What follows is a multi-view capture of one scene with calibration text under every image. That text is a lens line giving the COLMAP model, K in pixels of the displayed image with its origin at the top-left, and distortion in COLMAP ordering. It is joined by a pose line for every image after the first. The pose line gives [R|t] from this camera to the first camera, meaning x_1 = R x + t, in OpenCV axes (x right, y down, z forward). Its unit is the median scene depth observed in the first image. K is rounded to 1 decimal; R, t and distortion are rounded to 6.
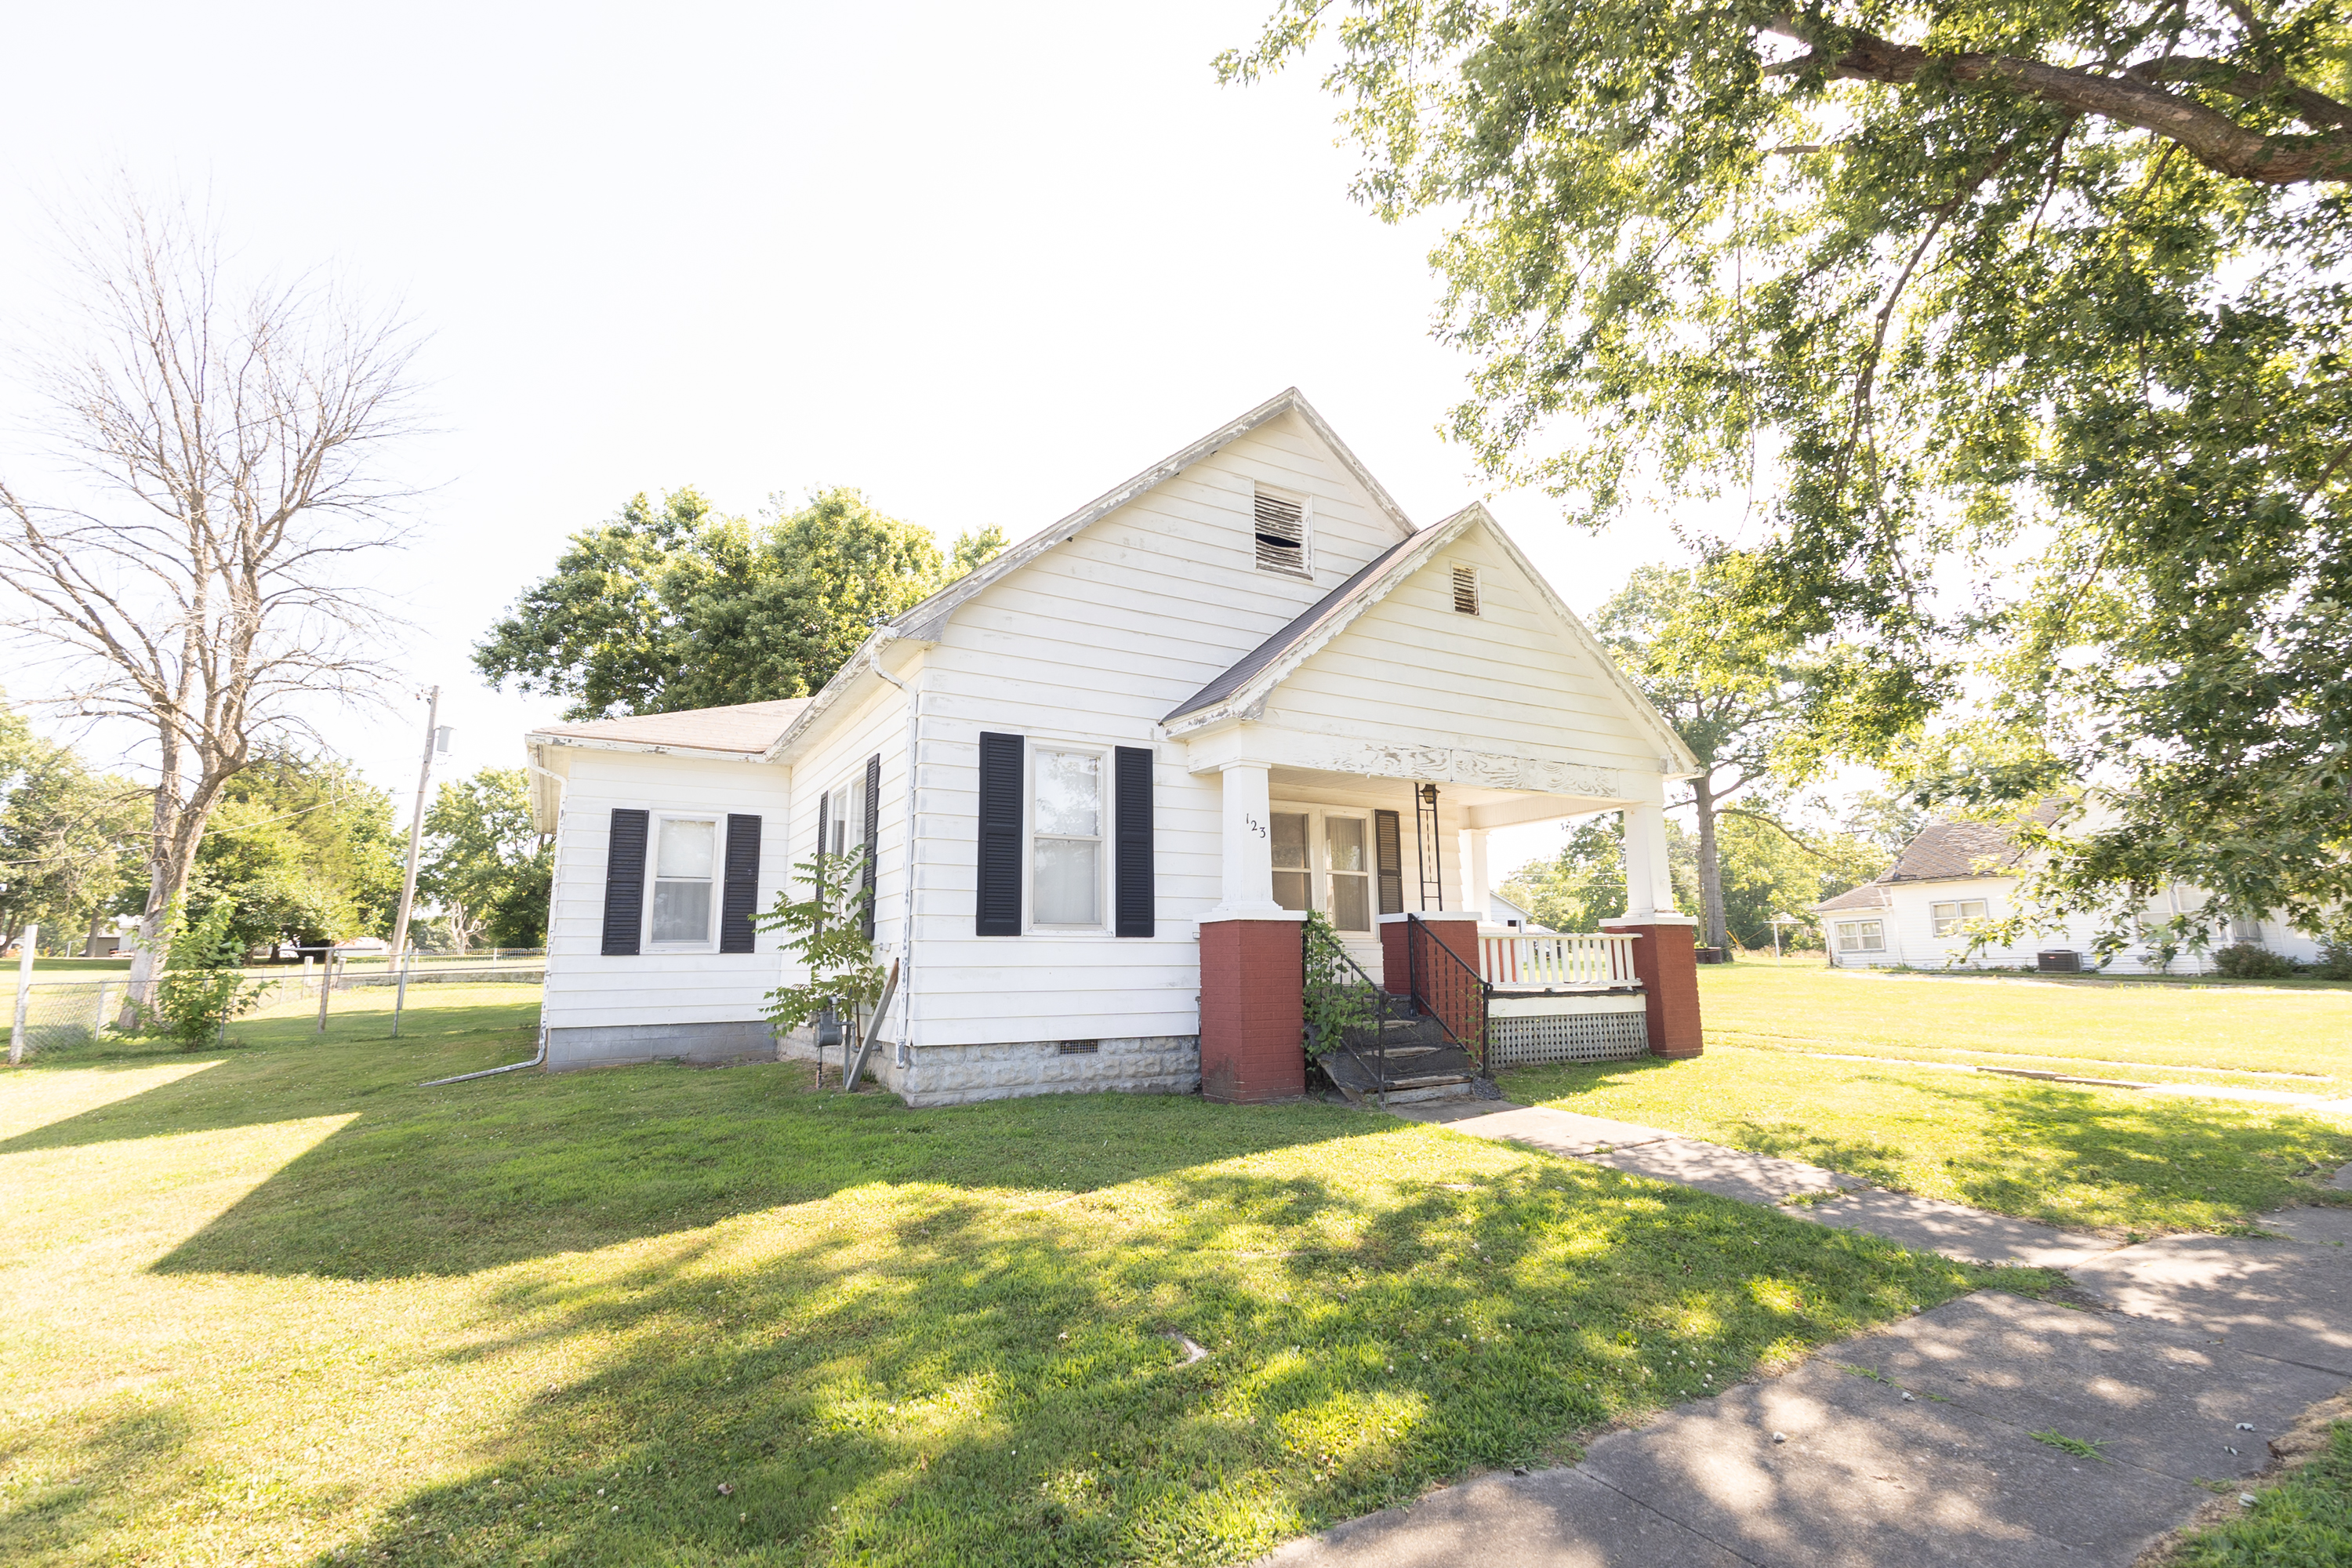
lens RADIAL K [[1080.6, 0, 1175.2], [0, 1080.6, 792.1], [0, 0, 1]] dist [0.012665, -0.000508]
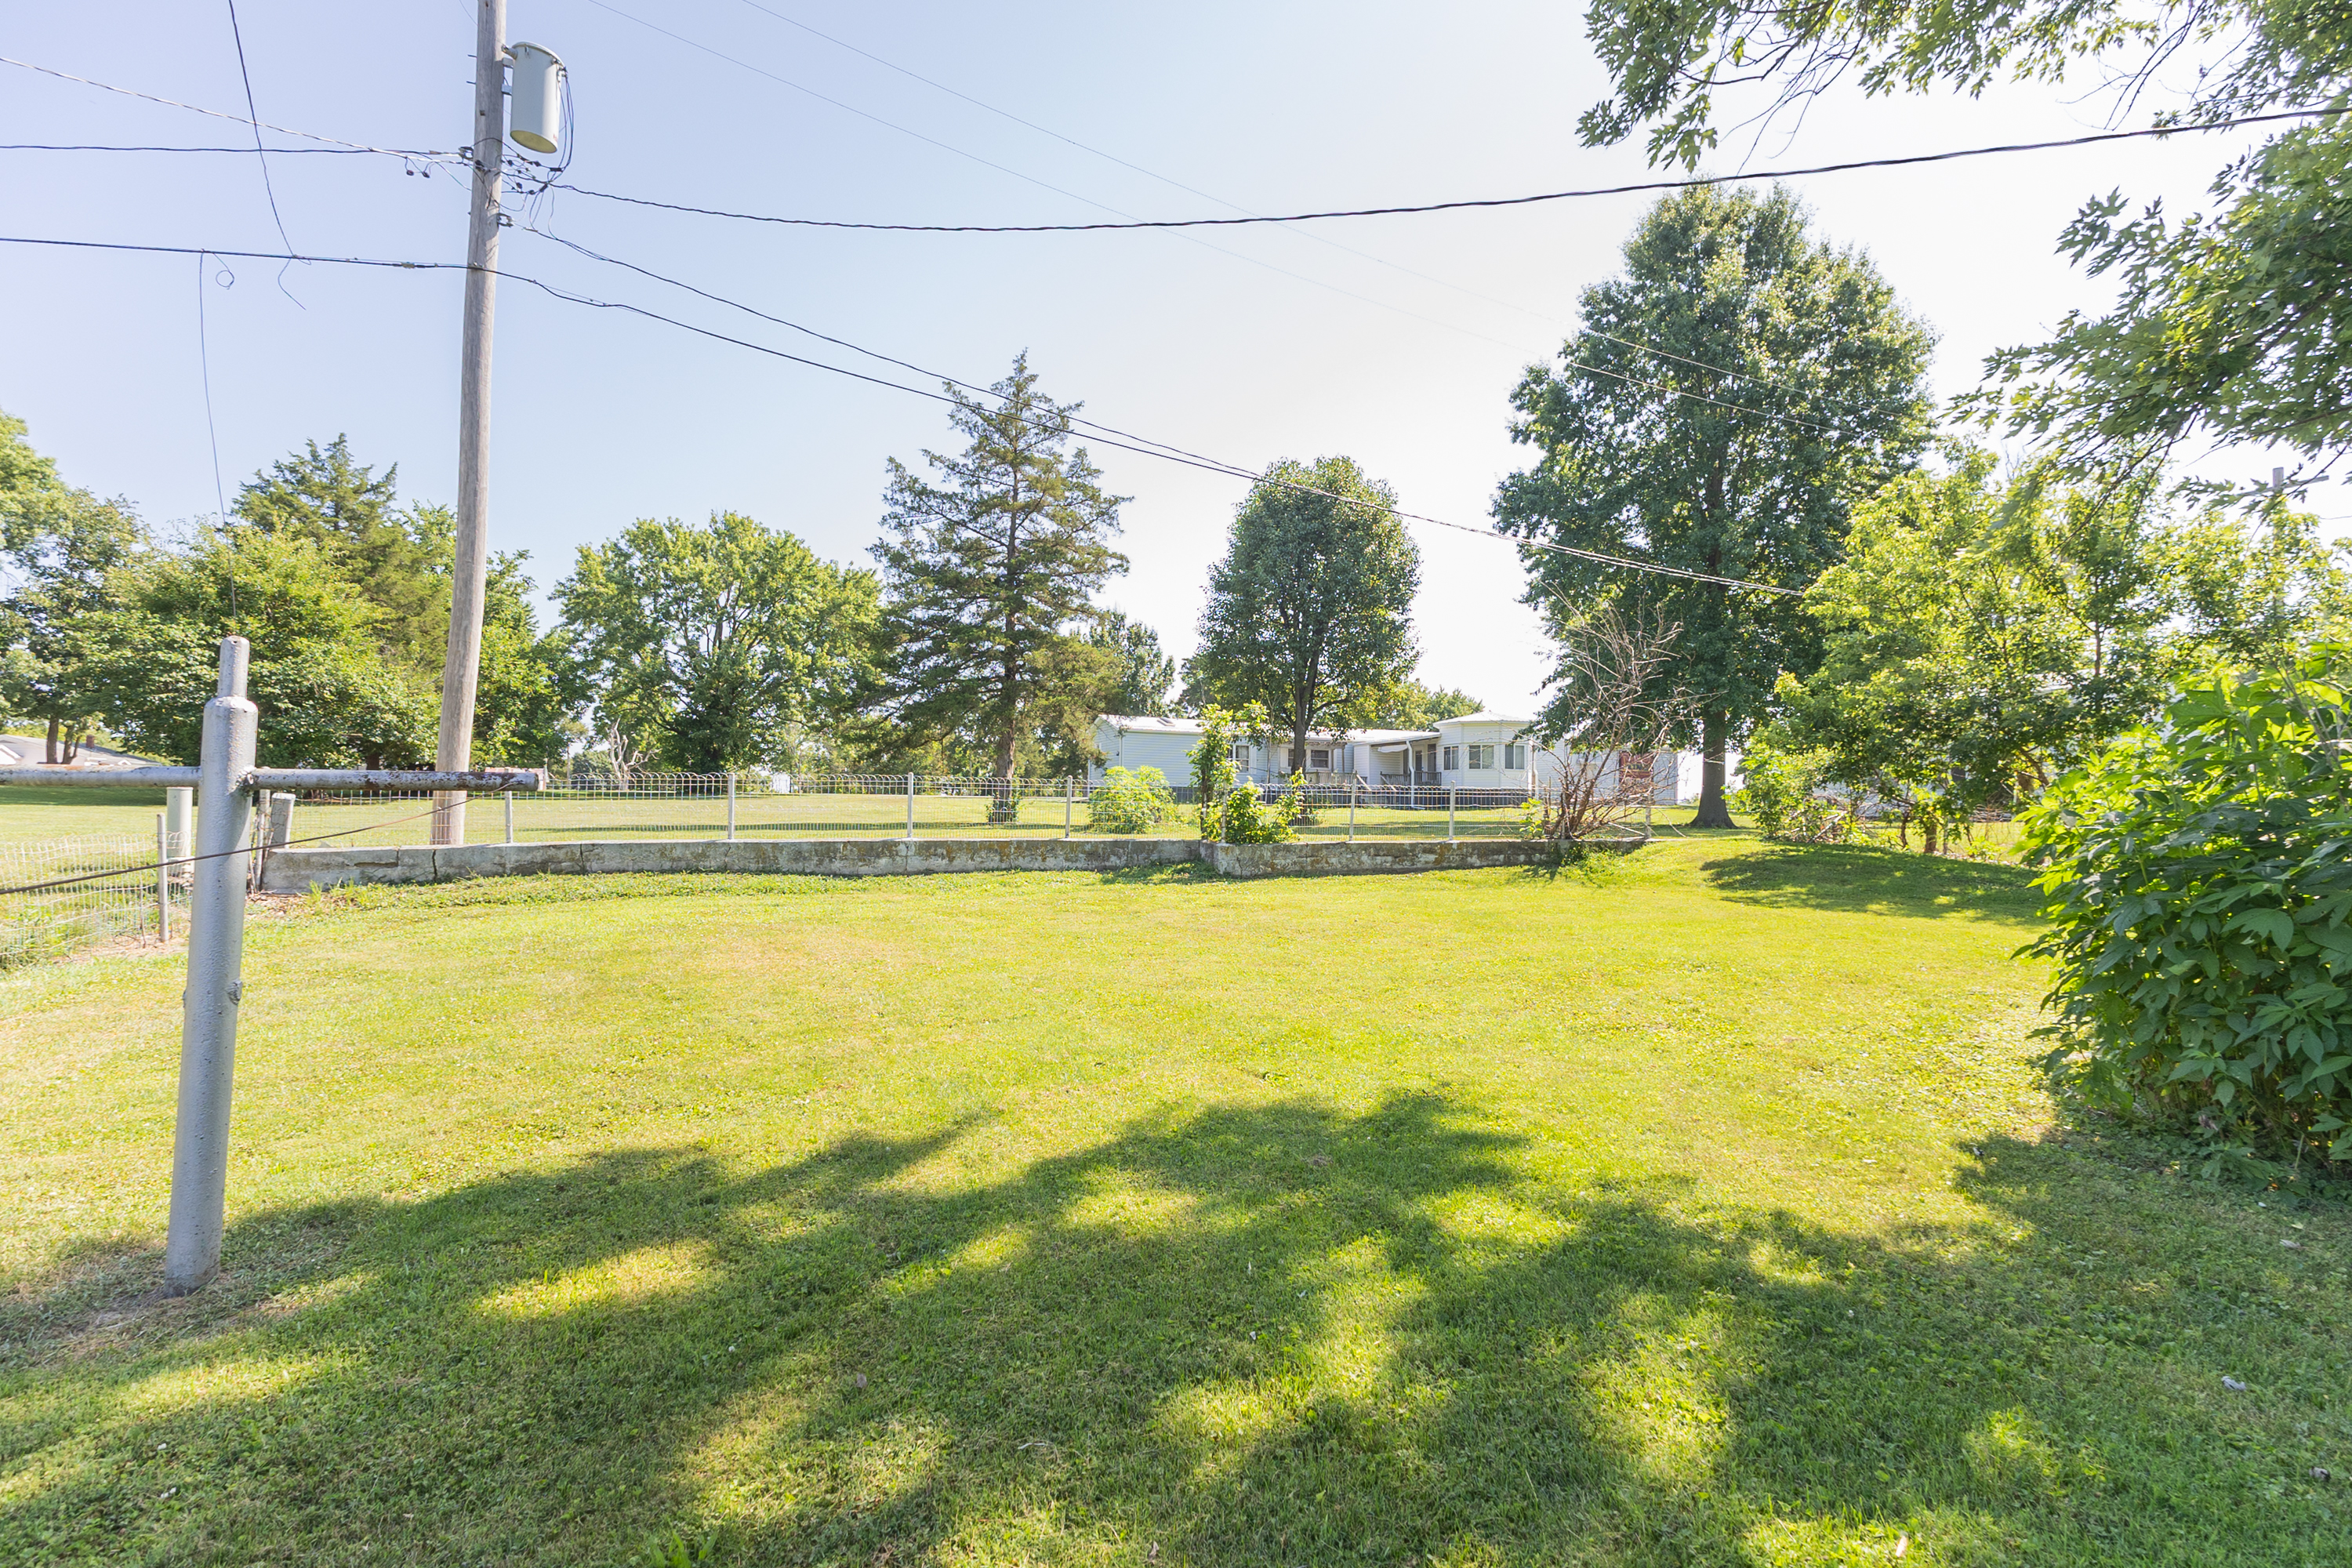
lens RADIAL K [[1080.6, 0, 1175.2], [0, 1080.6, 792.1], [0, 0, 1]] dist [0.012665, -0.000508]
pose [[0.994325, 0.015898, -0.105189, -0.274153], [-0.000729, 0.989767, 0.142692, 0.061038], [0.106382, -0.141806, 0.984162, 0.412974]]
